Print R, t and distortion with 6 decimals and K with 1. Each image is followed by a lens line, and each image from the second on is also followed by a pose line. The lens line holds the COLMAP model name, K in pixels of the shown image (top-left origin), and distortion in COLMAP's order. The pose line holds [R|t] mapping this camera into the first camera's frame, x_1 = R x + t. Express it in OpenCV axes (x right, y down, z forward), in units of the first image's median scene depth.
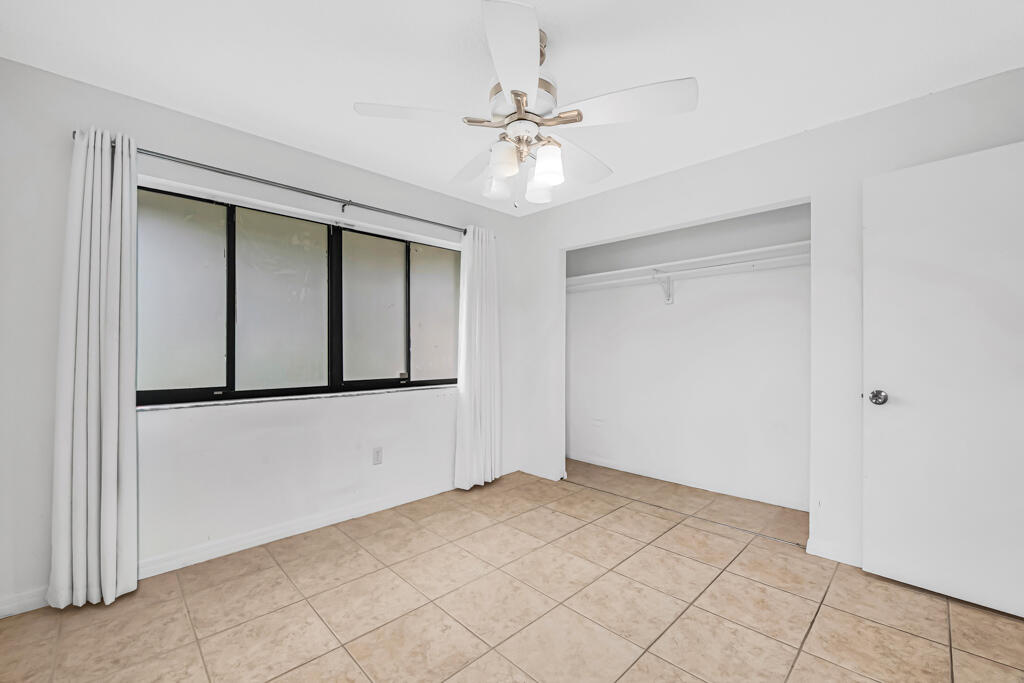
lens RADIAL K [[420.8, 0, 511.7], [0, 420.8, 343.1], [0, 0, 1]] dist [-0.014712, -0.000397]
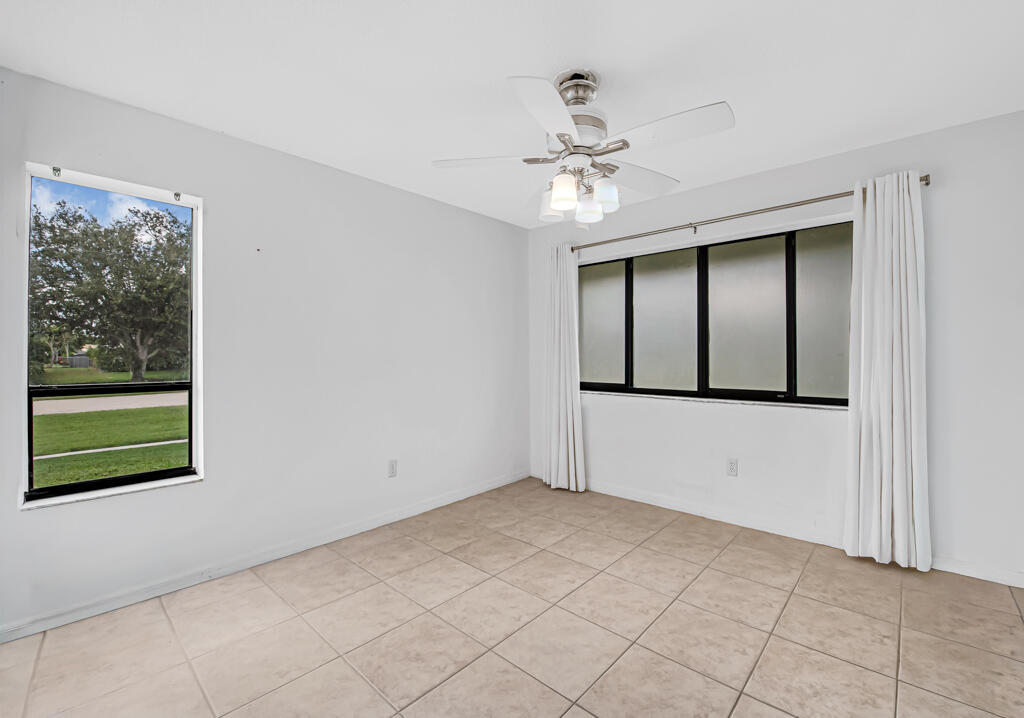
lens RADIAL K [[442.3, 0, 526.9], [0, 442.3, 350.0], [0, 0, 1]] dist [-0.016183, -0.000514]
pose [[0.063295, -0.011291, -0.997931, 0.824033], [0.017858, 0.999789, -0.010179, -0.003927], [0.997835, -0.017177, 0.063484, 0.559187]]
